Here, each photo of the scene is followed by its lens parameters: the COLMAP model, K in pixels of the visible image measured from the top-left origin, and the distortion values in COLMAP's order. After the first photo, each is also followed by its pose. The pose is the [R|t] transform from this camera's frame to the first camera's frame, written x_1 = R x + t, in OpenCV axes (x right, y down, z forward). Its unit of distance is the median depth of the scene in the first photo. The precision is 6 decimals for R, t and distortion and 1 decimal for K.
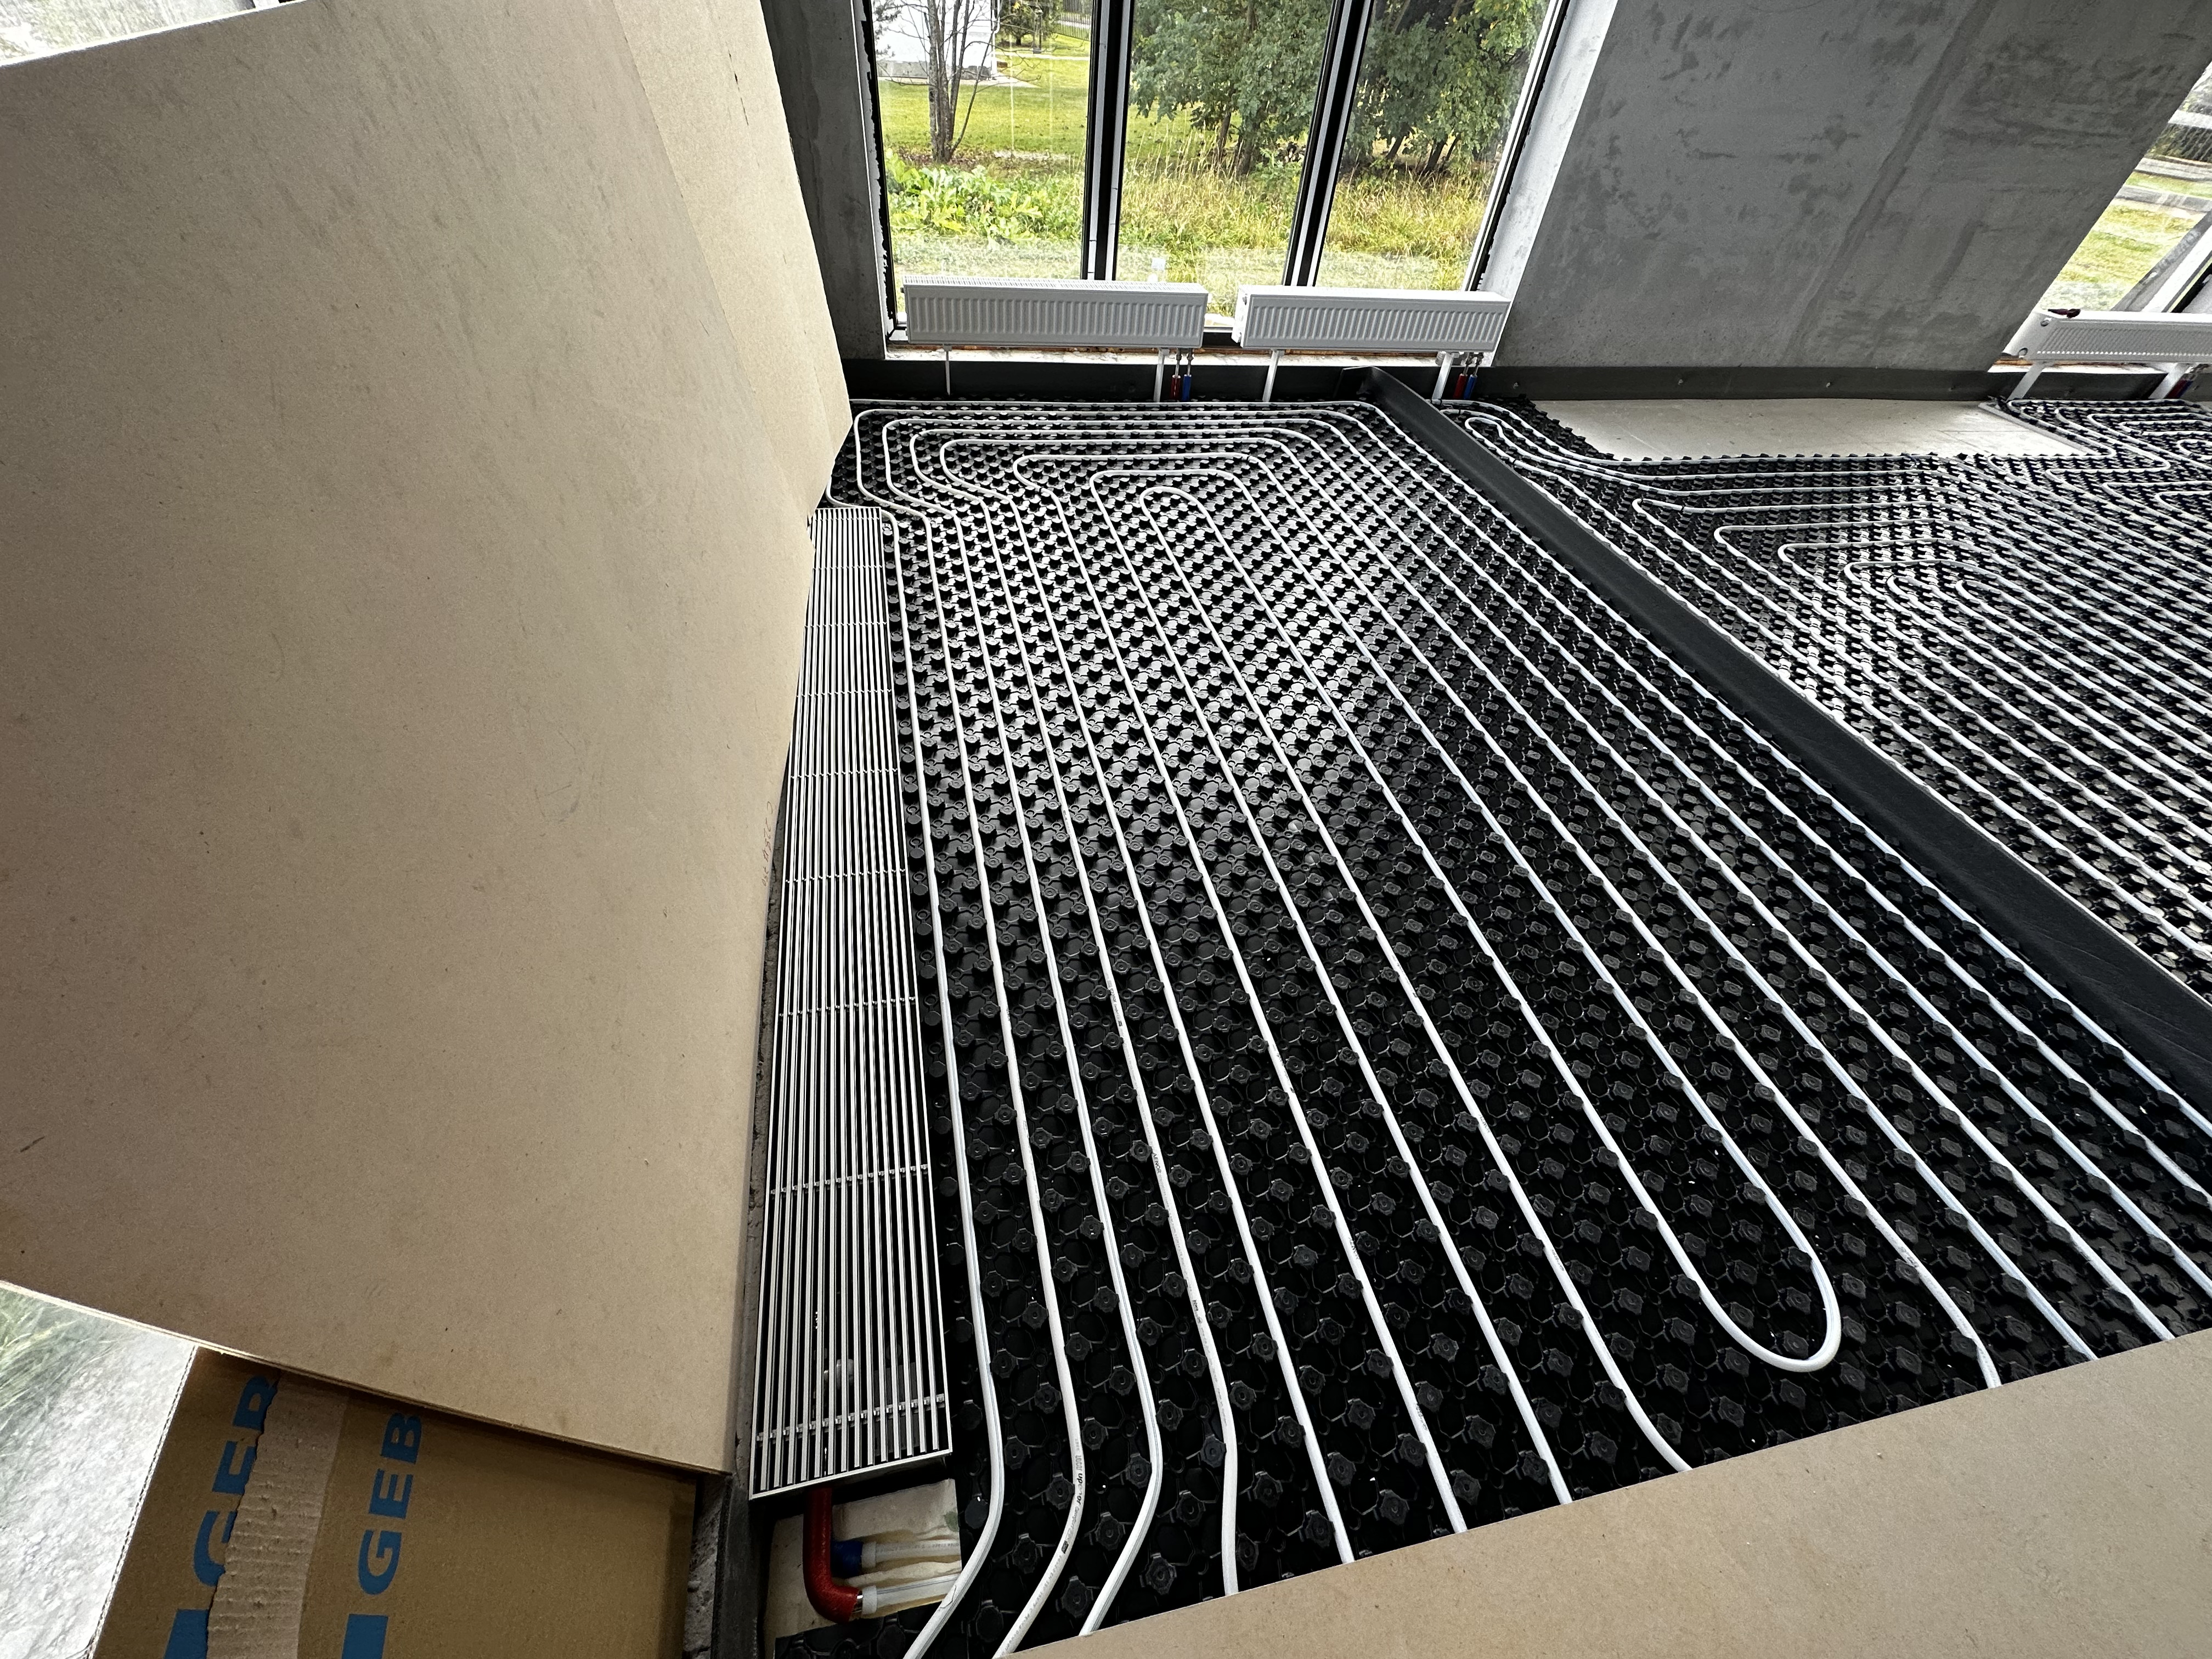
lens RADIAL K [[879.0, 0, 1103.7], [0, 879.0, 827.6], [0, 0, 1]] dist [-0.004474, 0.001027]
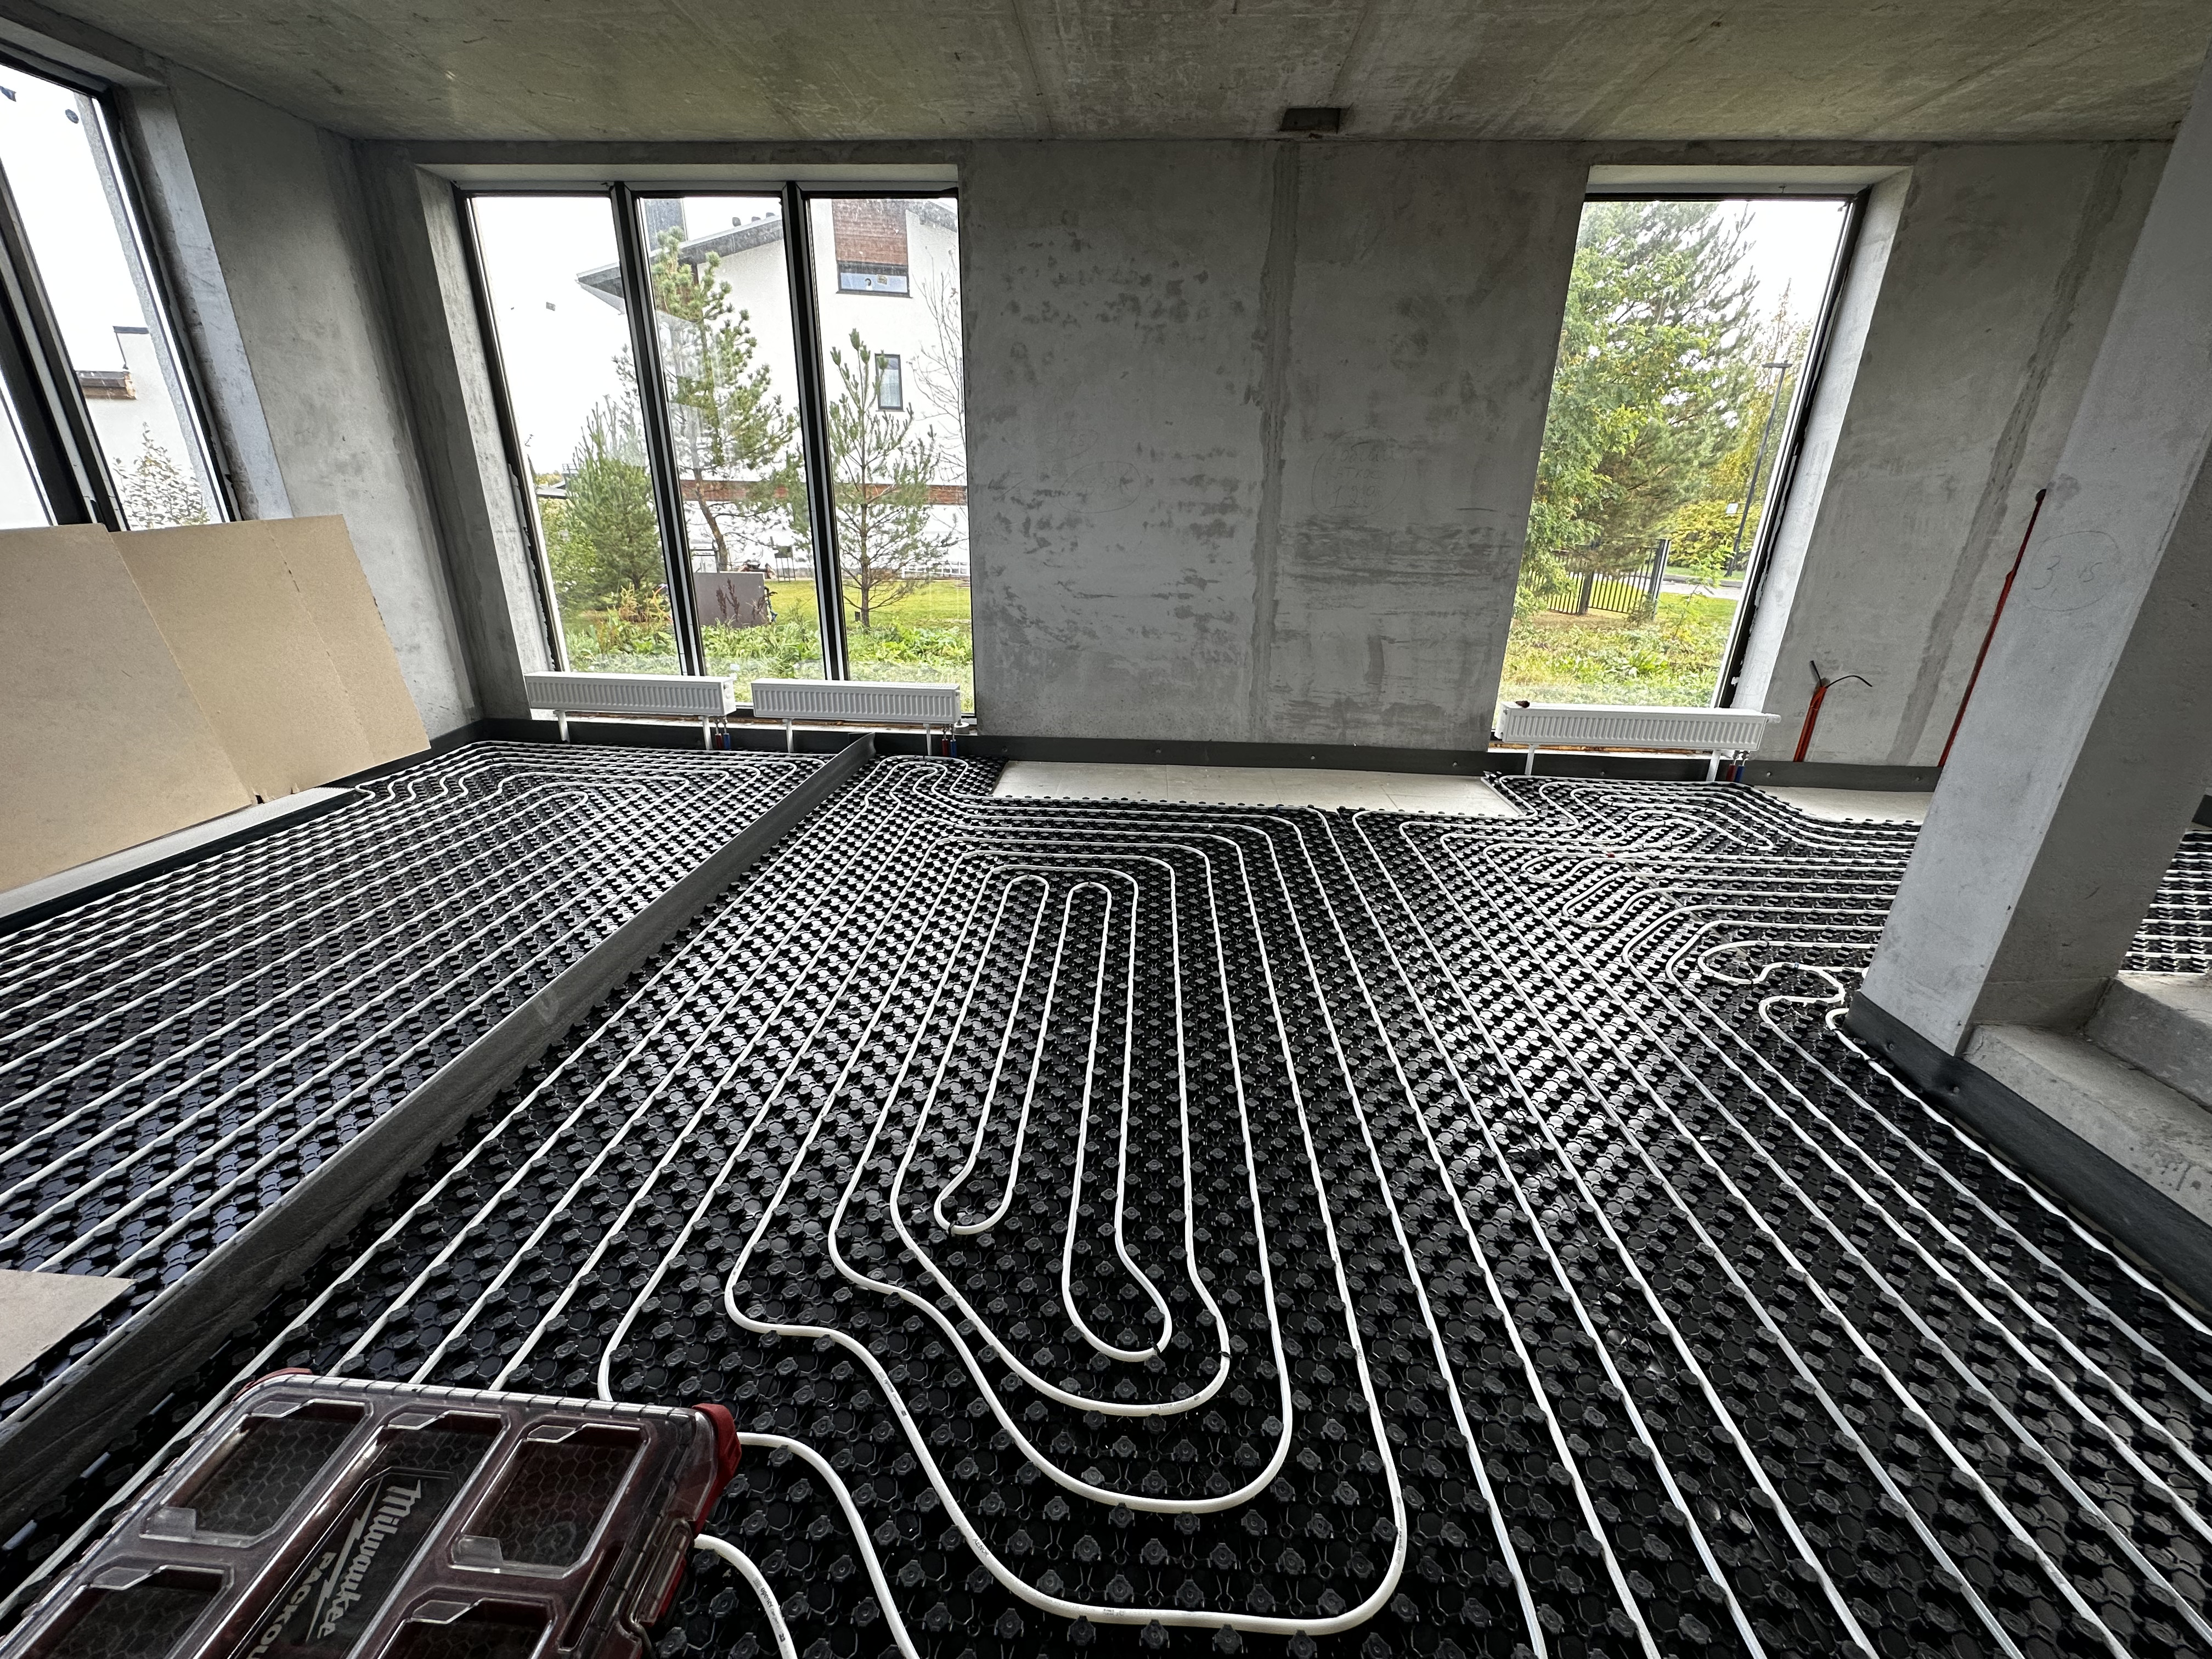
lens RADIAL K [[879.0, 0, 1112.5], [0, 879.0, 824.5], [0, 0, 1]] dist [-0.004474, 0.001027]
pose [[0.963411, 0.042486, -0.264641, 1.051726], [-0.148859, 0.905895, -0.396479, 0.077058], [0.222892, 0.421366, 0.879073, -0.029855]]
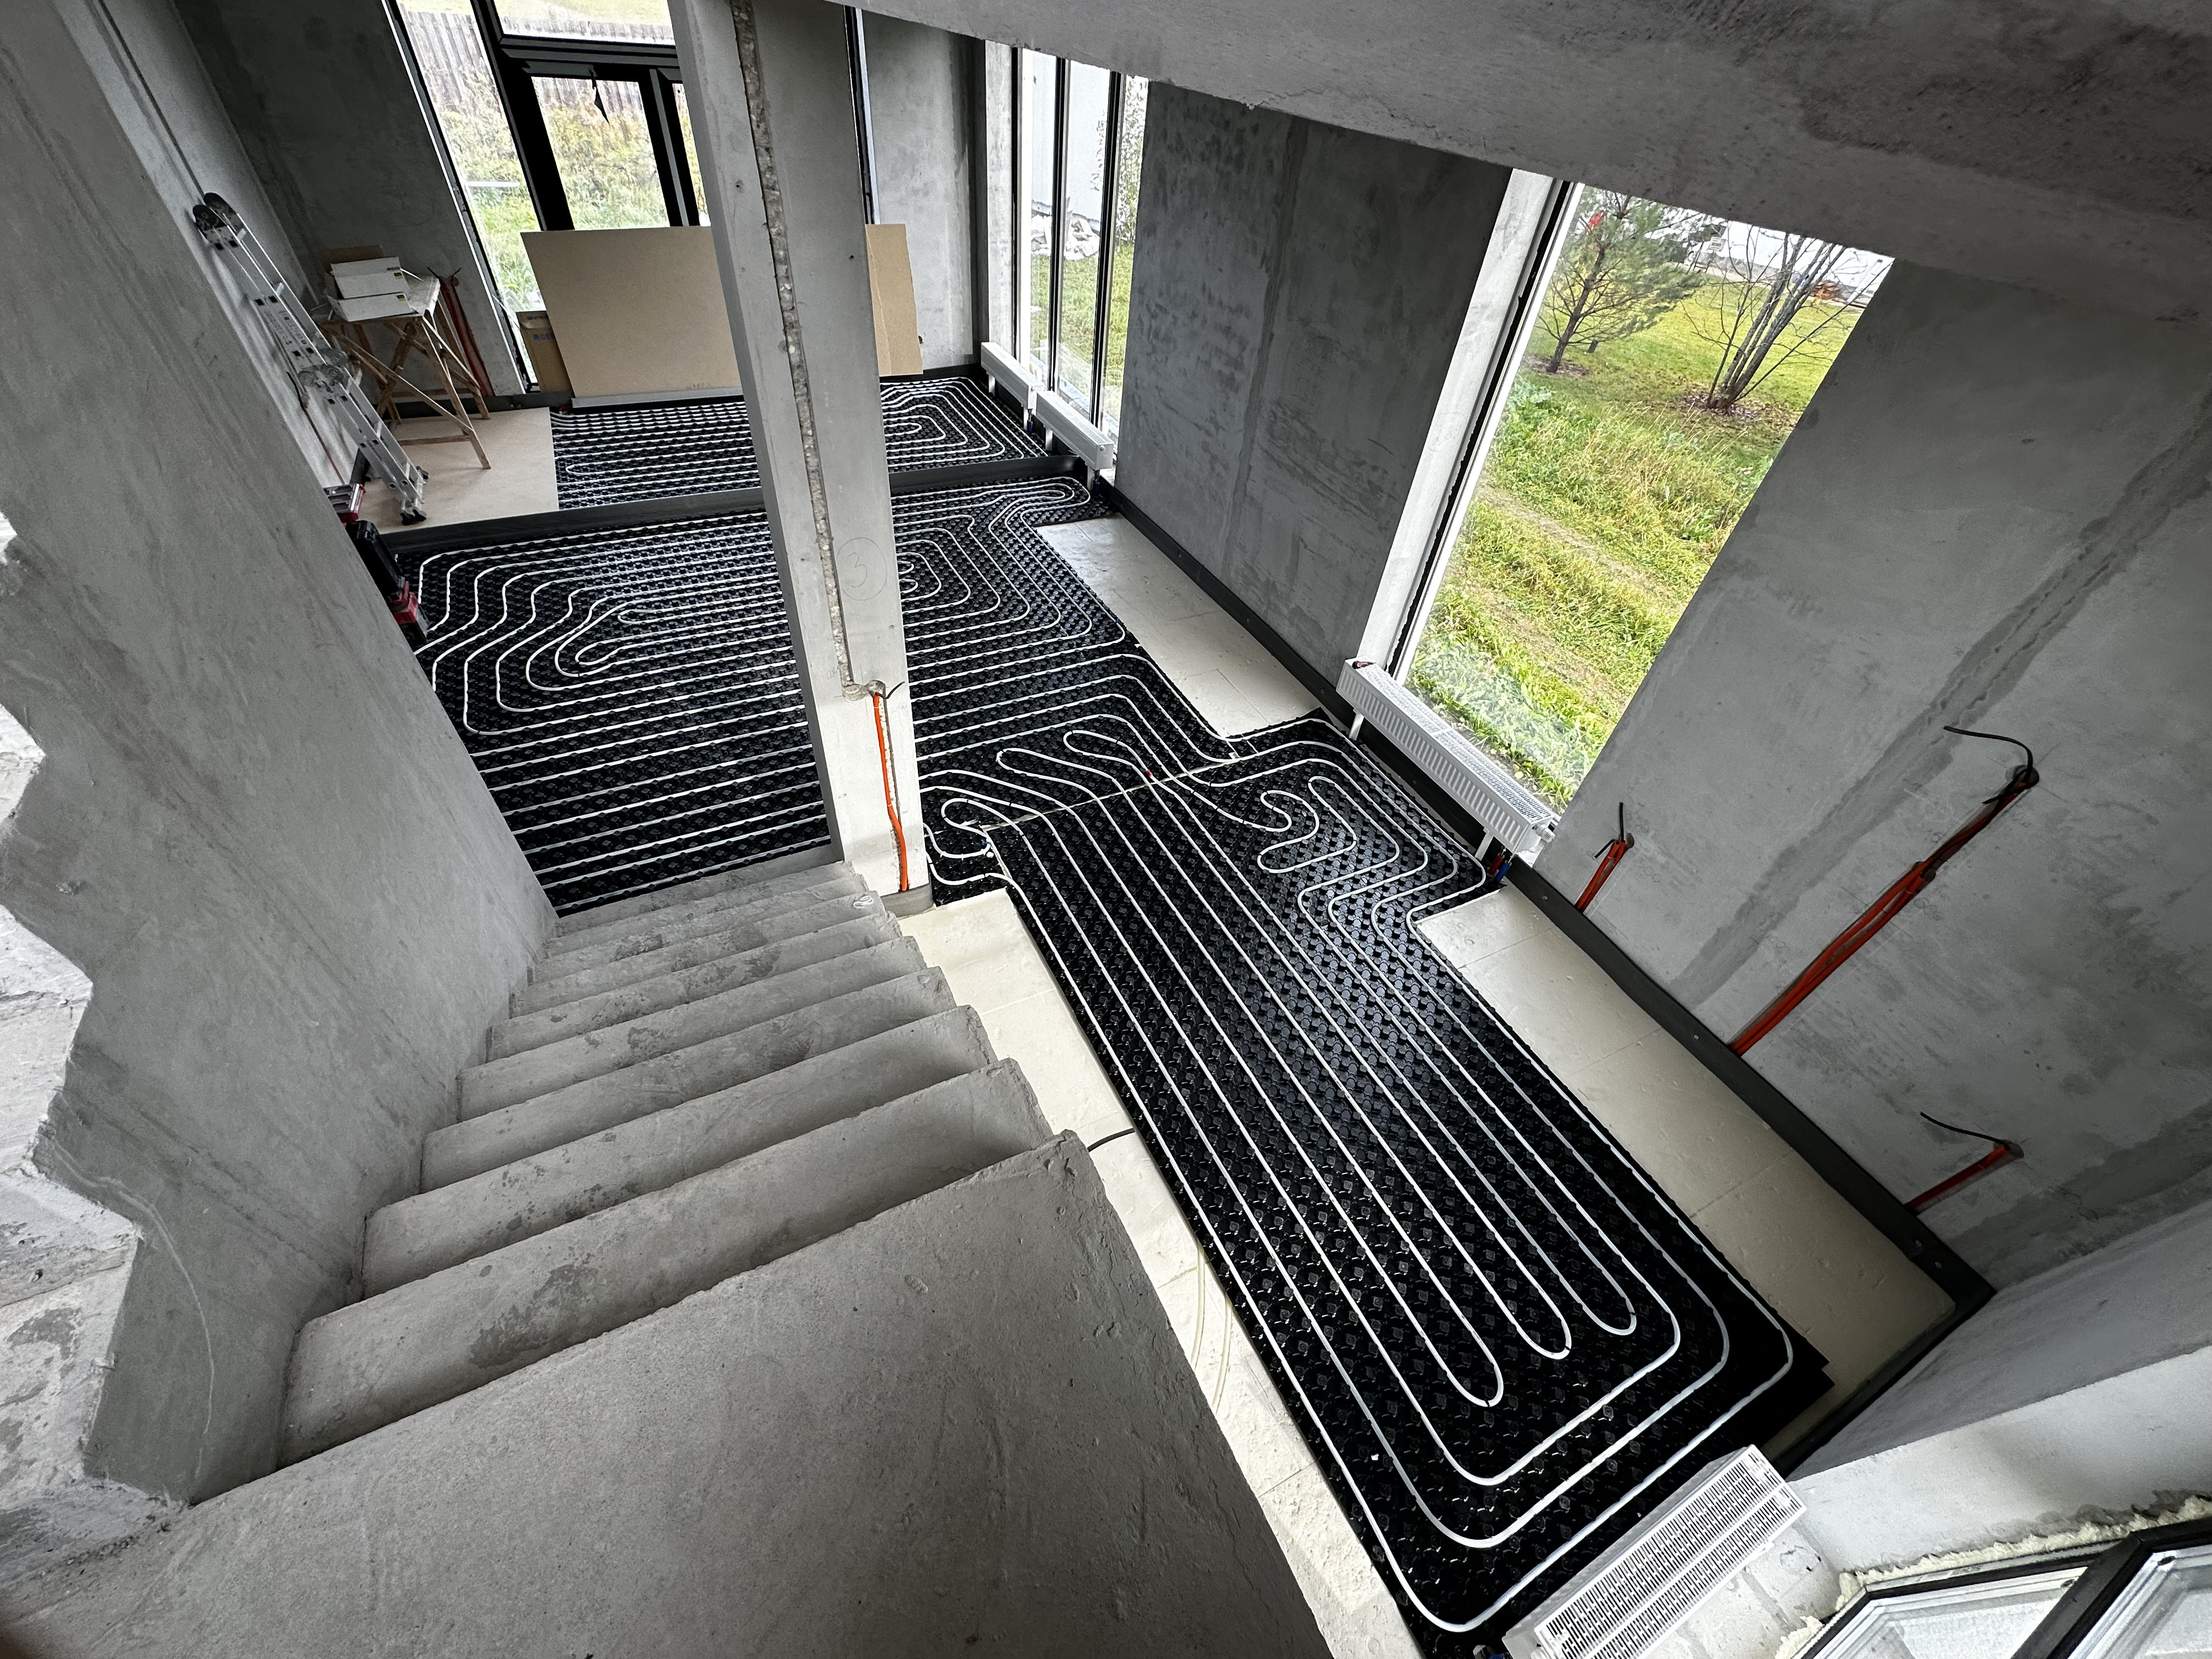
lens RADIAL K [[879.0, 0, 1102.2], [0, 879.0, 826.8], [0, 0, 1]] dist [-0.004474, 0.001027]
pose [[0.247533, 0.634679, -0.732059, 2.259094], [-0.717041, 0.628146, 0.302133, -0.655619], [0.651597, 0.450129, 0.610578, 0.264035]]
